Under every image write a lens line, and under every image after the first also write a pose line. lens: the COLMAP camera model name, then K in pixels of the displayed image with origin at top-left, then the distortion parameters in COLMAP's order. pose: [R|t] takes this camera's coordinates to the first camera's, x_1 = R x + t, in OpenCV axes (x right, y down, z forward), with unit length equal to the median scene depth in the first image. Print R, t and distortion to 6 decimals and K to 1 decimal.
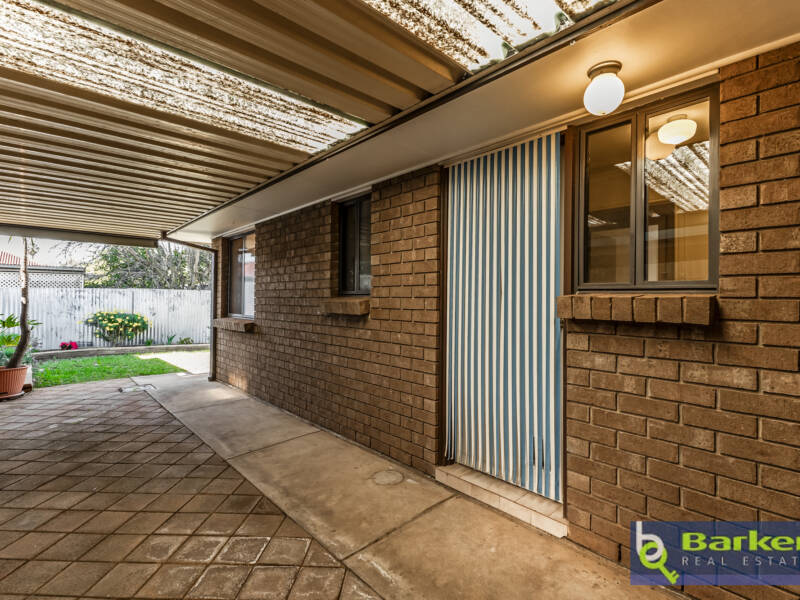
lens RADIAL K [[390.5, 0, 399.7], [0, 390.5, 296.0], [0, 0, 1]] dist [0.006399, -0.001749]
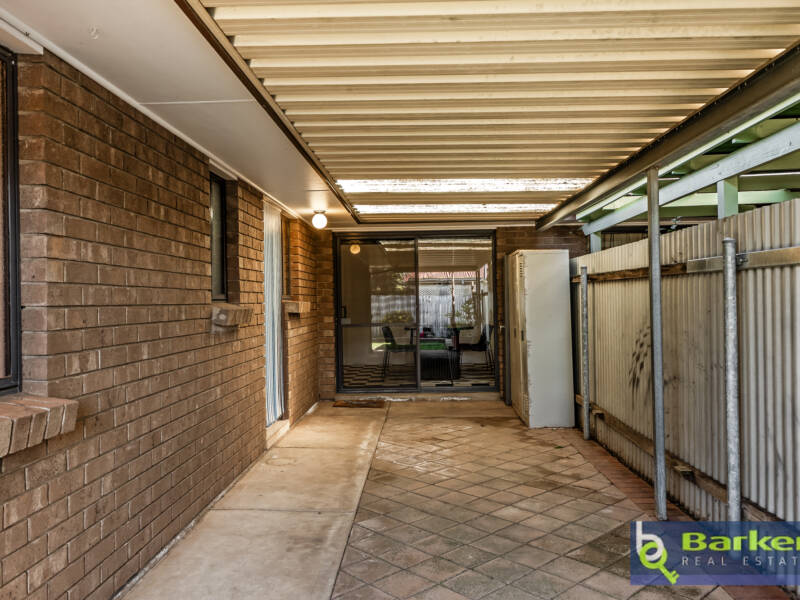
lens RADIAL K [[606.3, 0, 401.2], [0, 606.3, 298.1], [0, 0, 1]] dist [0.002094, 0.000495]
pose [[-0.709362, 0.007507, 0.704804, -1.231963], [0.001834, 0.999960, -0.008805, 0.003443], [-0.704842, -0.004953, -0.709347, 1.619954]]
